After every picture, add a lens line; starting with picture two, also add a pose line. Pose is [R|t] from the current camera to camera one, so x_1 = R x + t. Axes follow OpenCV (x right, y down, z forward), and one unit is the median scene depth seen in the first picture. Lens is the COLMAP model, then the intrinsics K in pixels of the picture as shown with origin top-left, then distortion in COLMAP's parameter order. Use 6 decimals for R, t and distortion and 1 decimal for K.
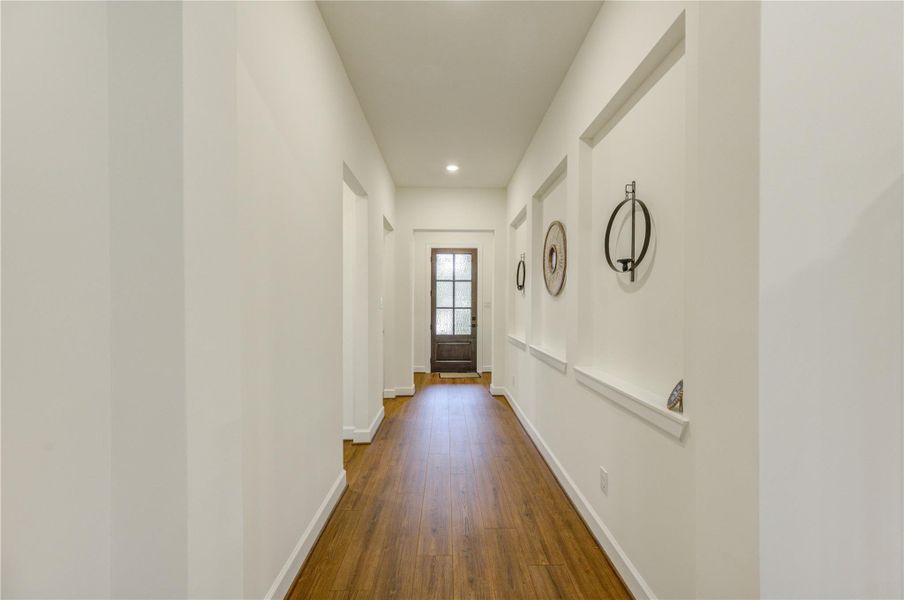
lens RADIAL K [[348.0, 0, 453.4], [0, 348.0, 302.3], [0, 0, 1]] dist [0.009832, -0.003593]
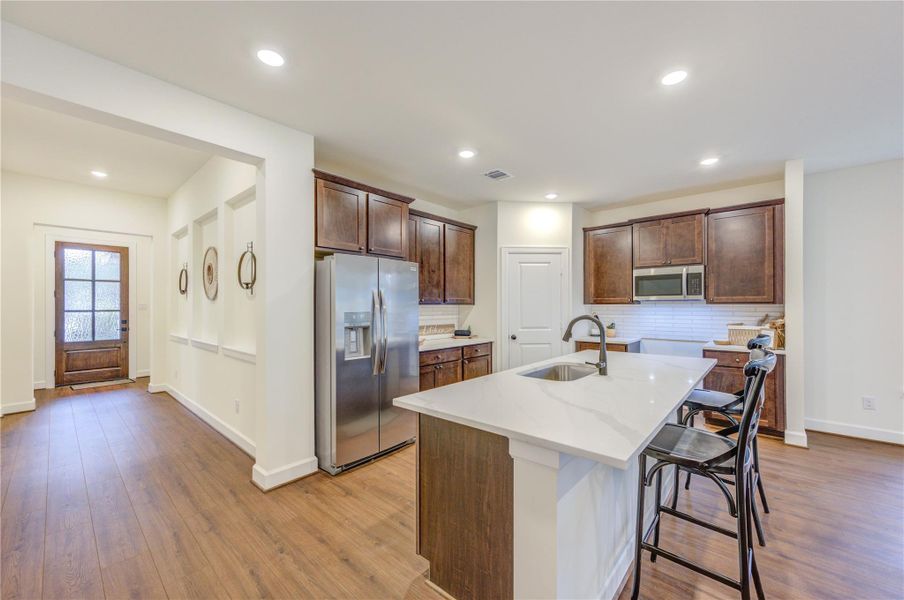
lens RADIAL K [[348.0, 0, 451.4], [0, 348.0, 306.7], [0, 0, 1]] dist [0.009832, -0.003593]
pose [[0.676787, -0.008157, 0.736133, -0.057544], [0.000269, 0.999941, 0.010833, -0.005635], [-0.736179, -0.007134, 0.676750, -0.426274]]
